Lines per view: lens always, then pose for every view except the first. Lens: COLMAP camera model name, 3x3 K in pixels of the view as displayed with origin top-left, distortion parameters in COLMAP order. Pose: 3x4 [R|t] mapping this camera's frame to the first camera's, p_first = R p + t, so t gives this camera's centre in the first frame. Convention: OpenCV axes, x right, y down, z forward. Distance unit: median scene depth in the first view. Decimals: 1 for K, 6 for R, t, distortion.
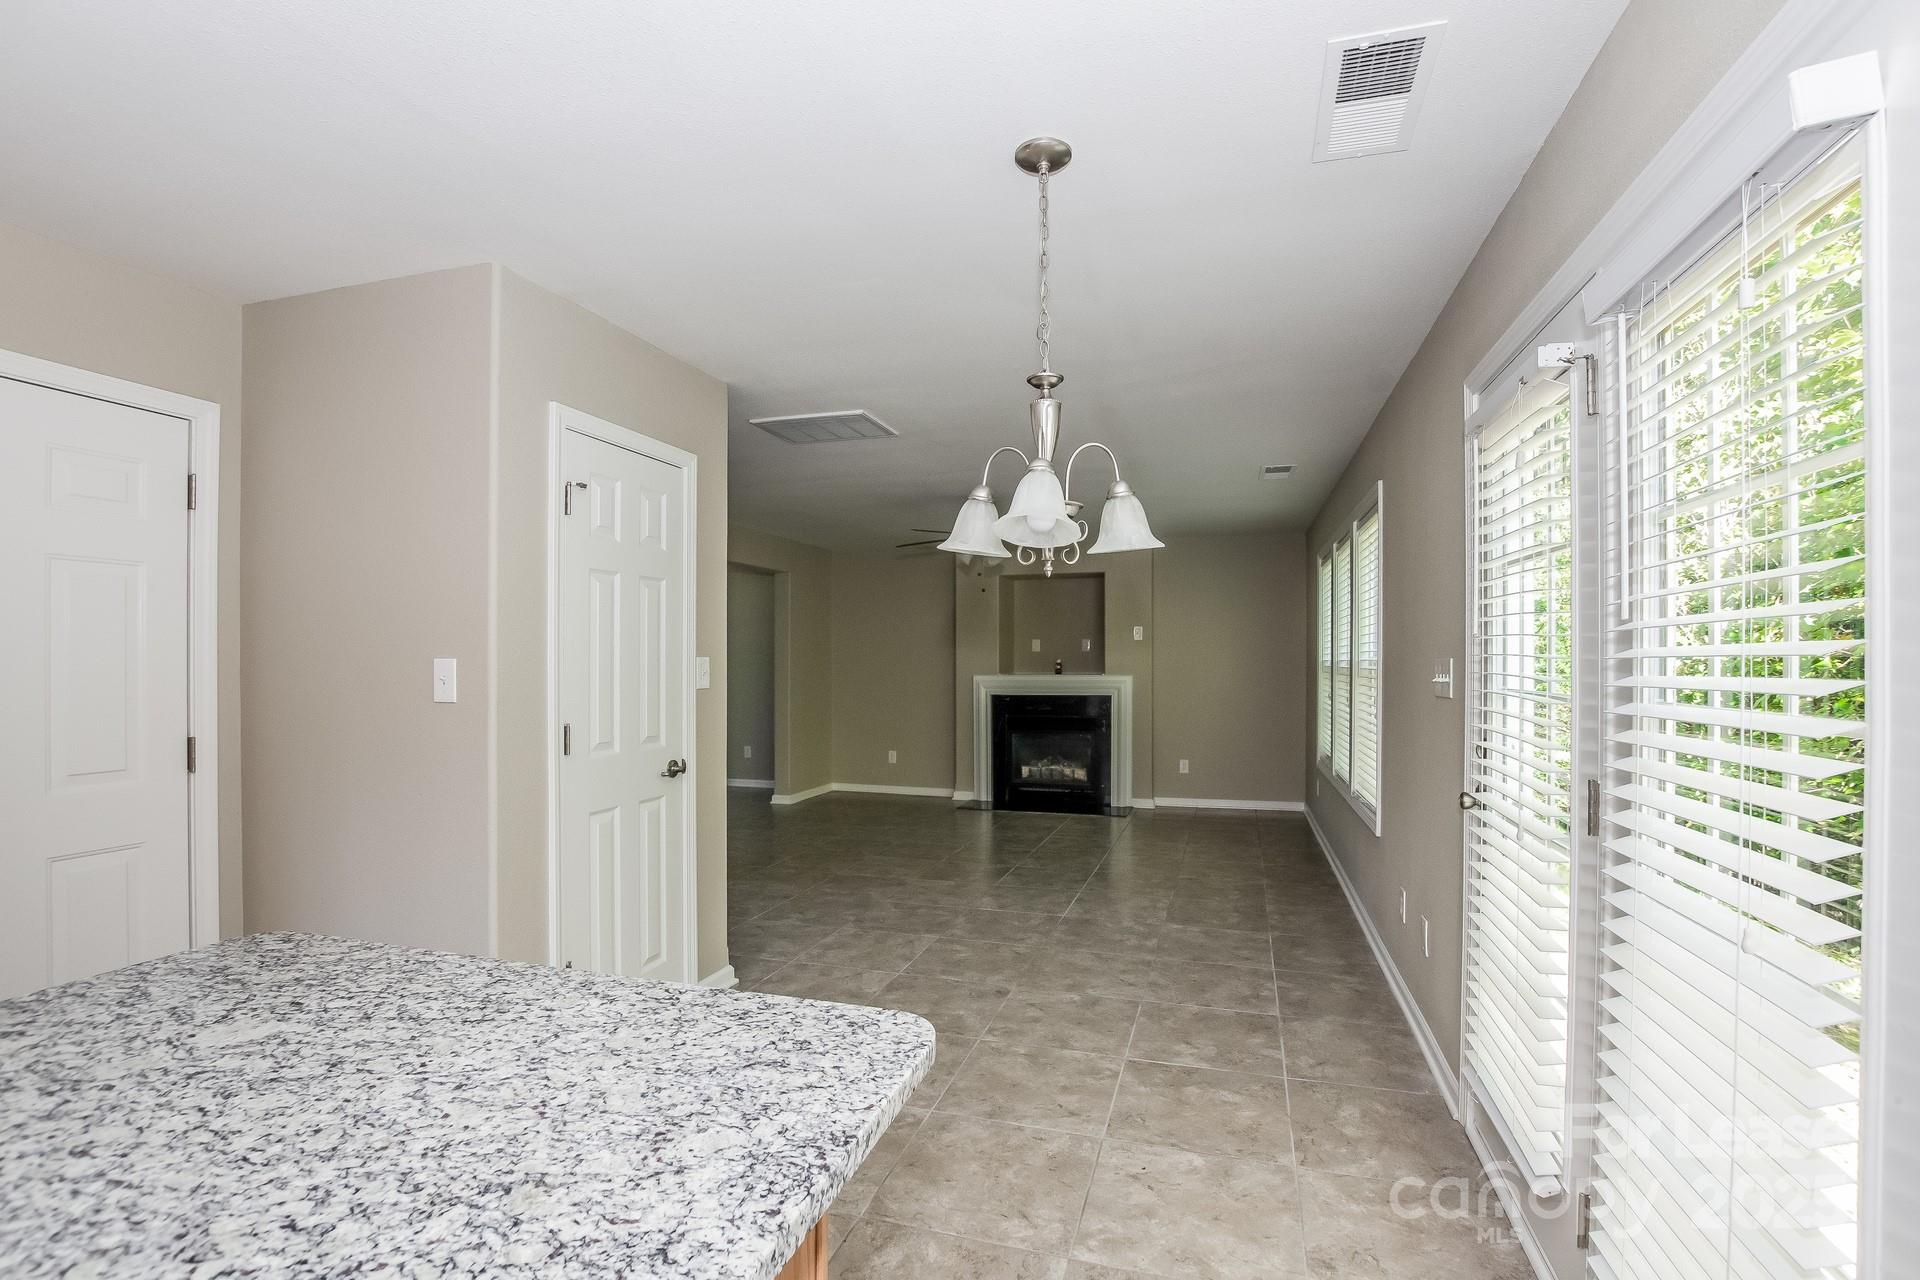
lens RADIAL K [[863.1, 0, 977.7], [0, 863.1, 648.6], [0, 0, 1]] dist [-0.030214, 0.004411]
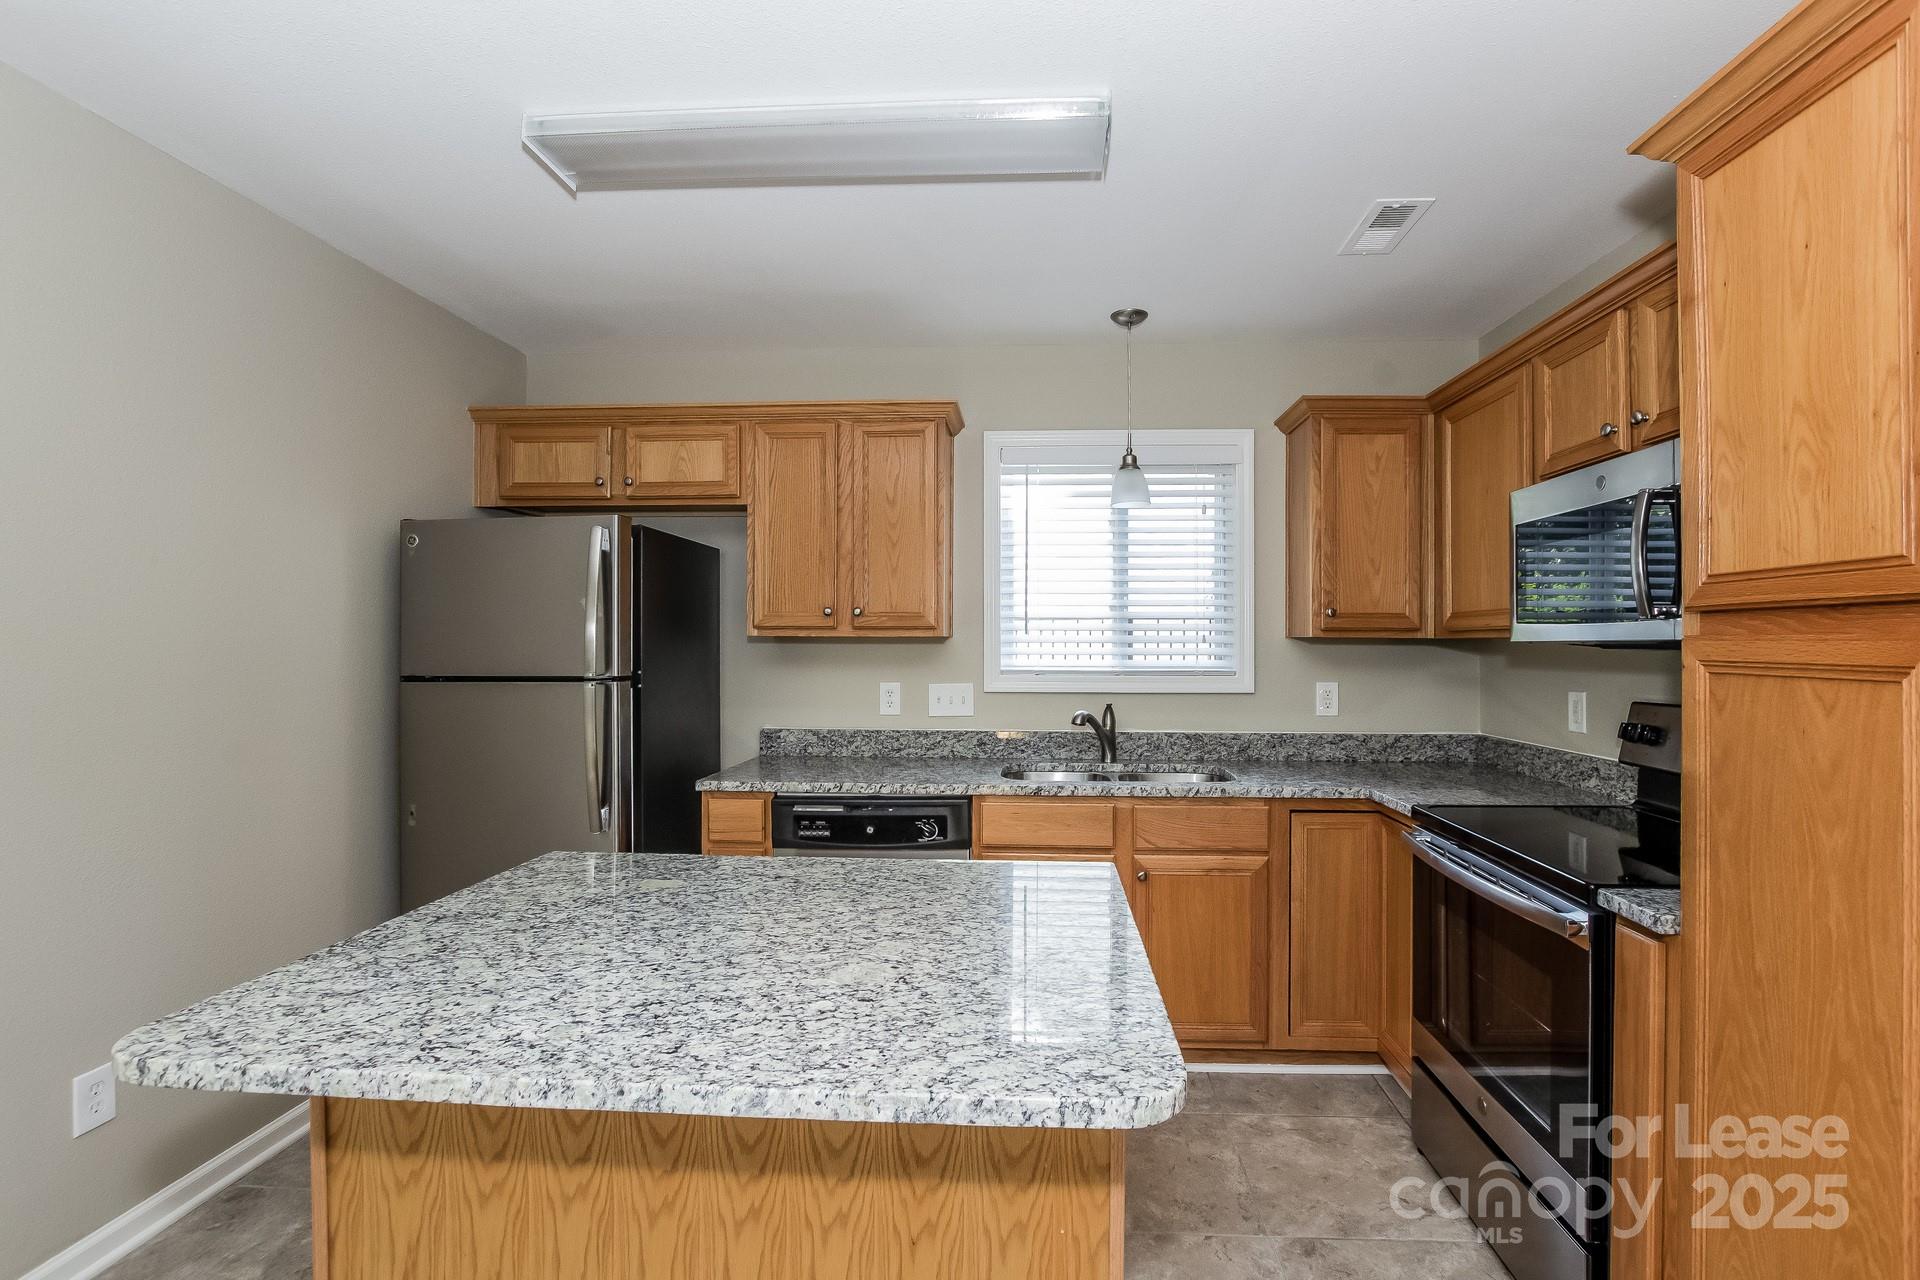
lens RADIAL K [[863.1, 0, 991.9], [0, 863.1, 651.4], [0, 0, 1]] dist [-0.030214, 0.004411]
pose [[-0.973614, -0.002620, -0.228186, -0.803927], [-0.002555, 0.999997, -0.000578, 0.024768], [0.228187, 0.000020, -0.973617, 2.214366]]
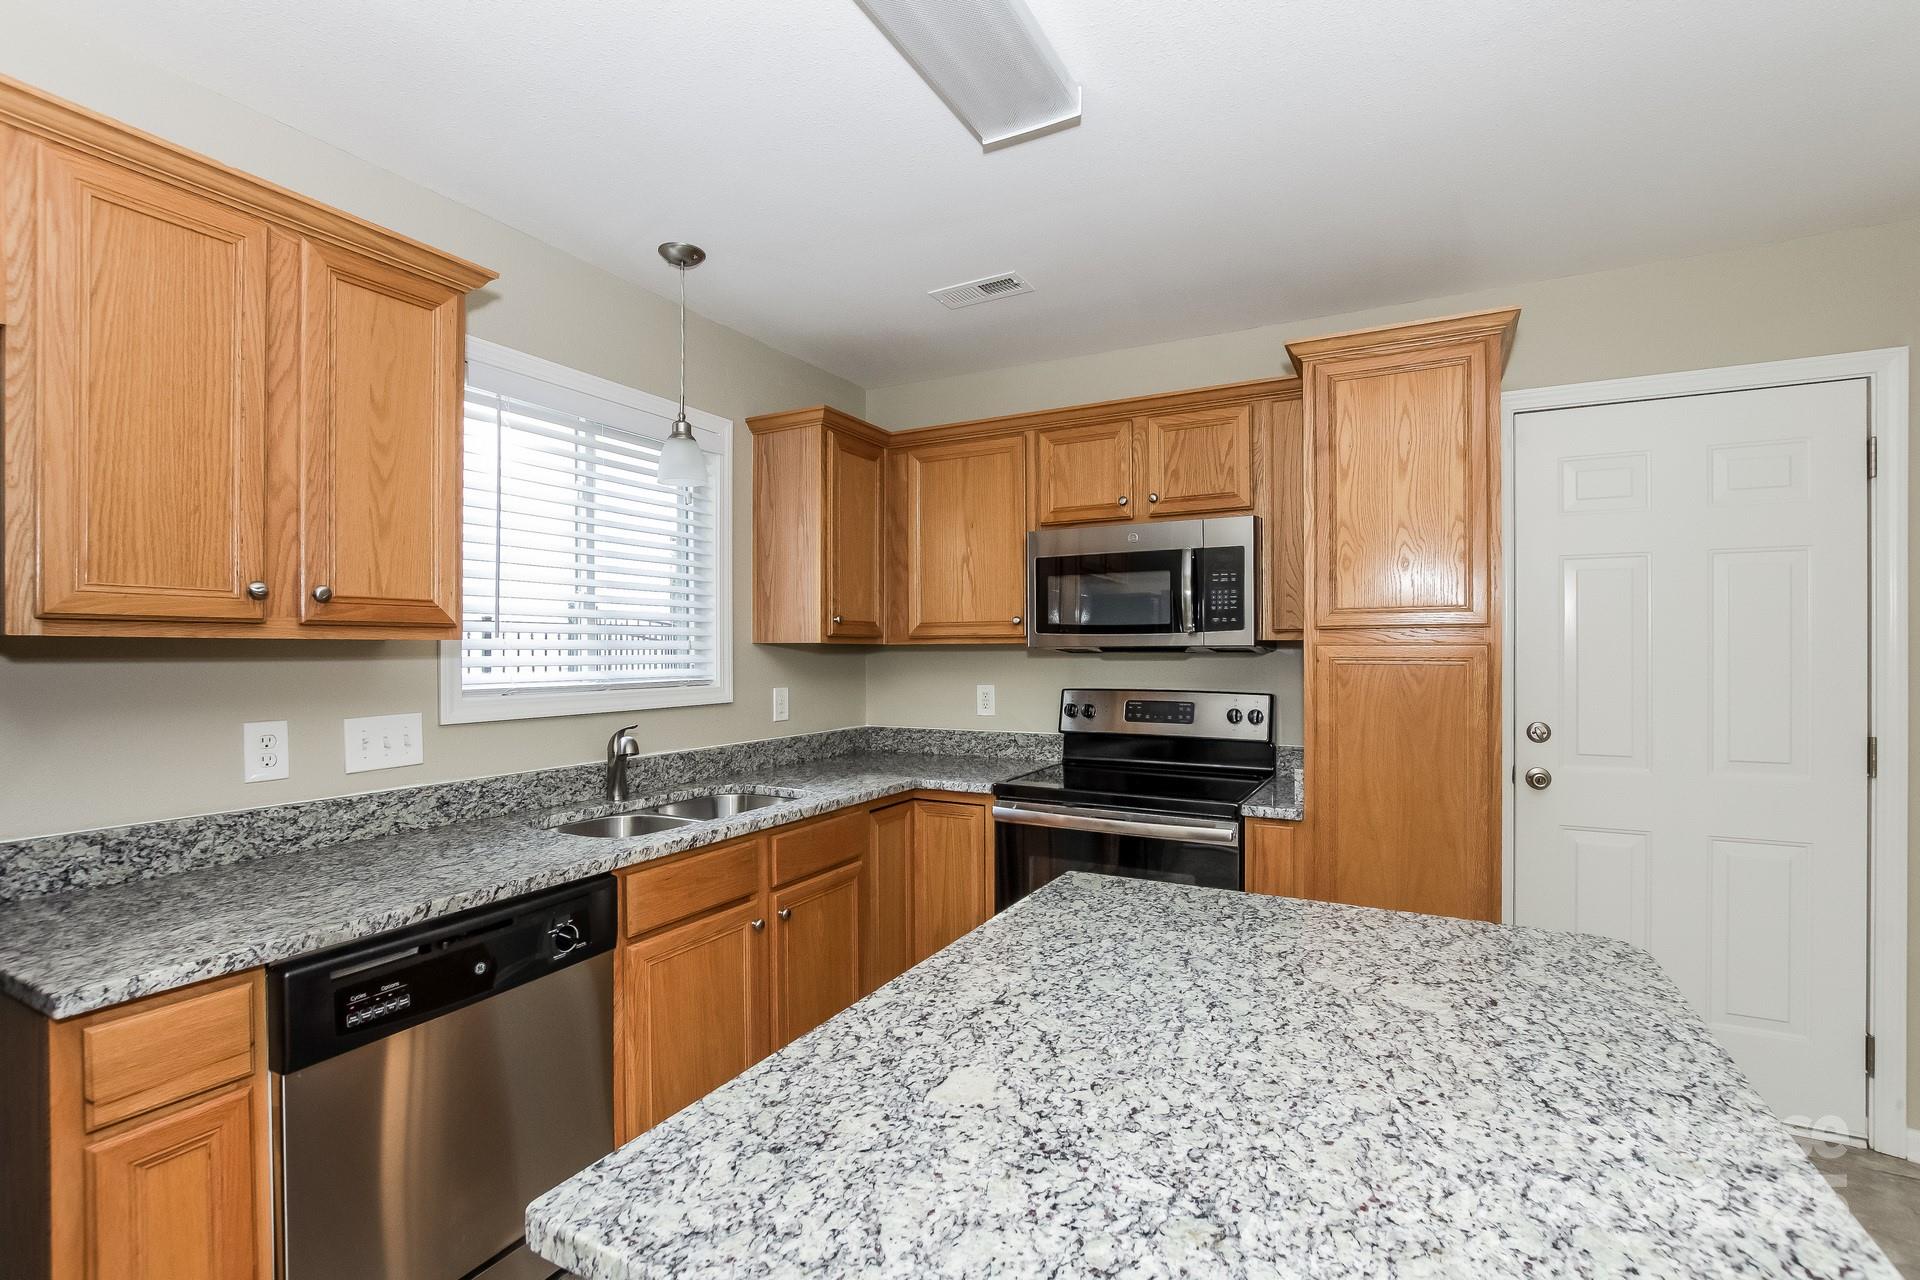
lens RADIAL K [[863.1, 0, 953.4], [0, 863.1, 646.5], [0, 0, 1]] dist [-0.030214, 0.004411]
pose [[-0.212382, -0.005872, -0.977169, 0.296905], [0.013650, 0.999867, -0.008975, 0.018687], [0.977091, -0.015244, -0.212273, 0.682700]]
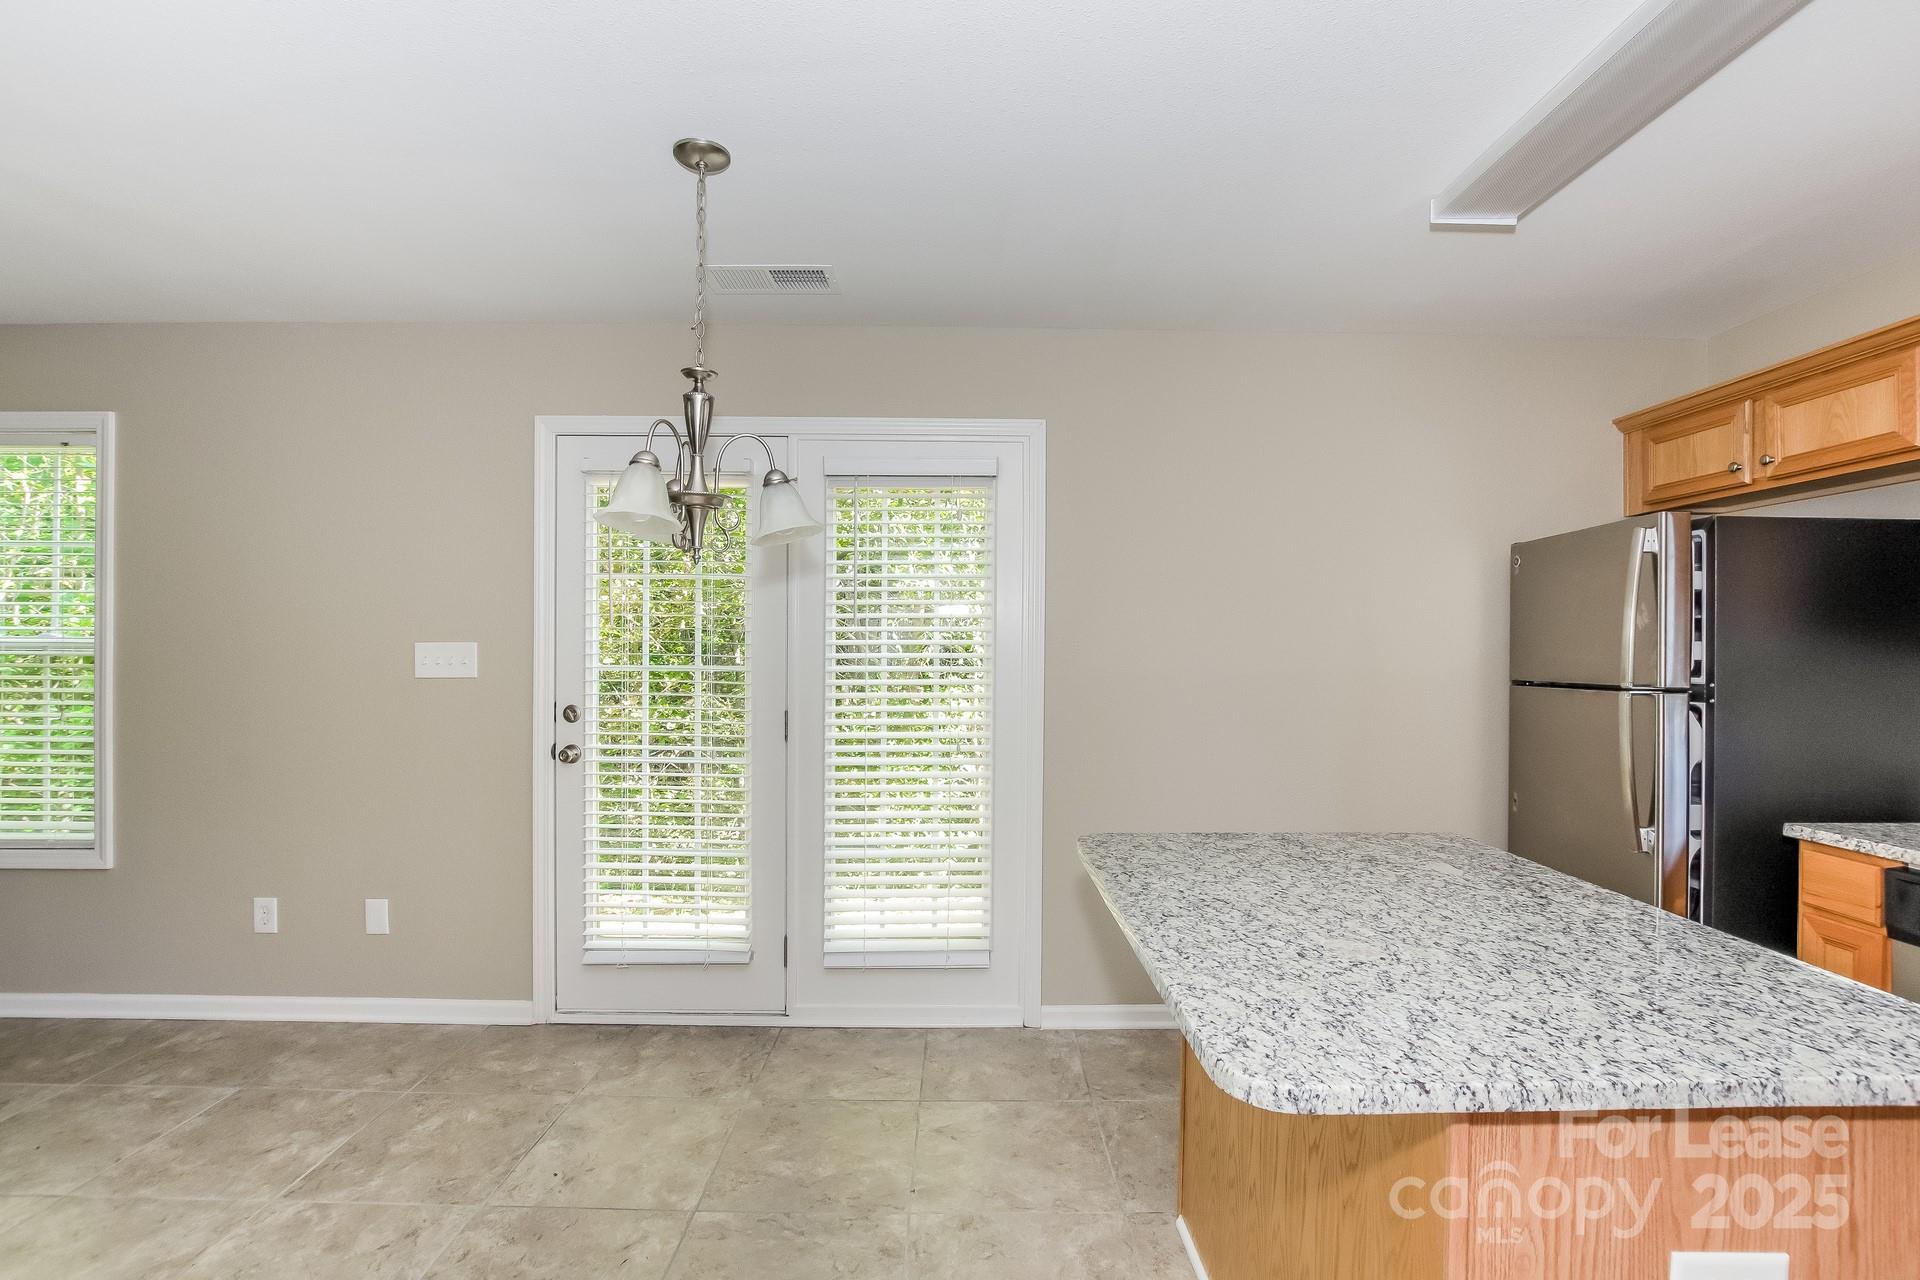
lens RADIAL K [[863.1, 0, 964.6], [0, 863.1, 638.7], [0, 0, 1]] dist [-0.030214, 0.004411]
pose [[-0.289640, 0.006467, 0.957114, -1.955648], [-0.018141, 0.999760, -0.012245, 0.031027], [-0.956964, -0.020910, -0.289453, 1.955935]]
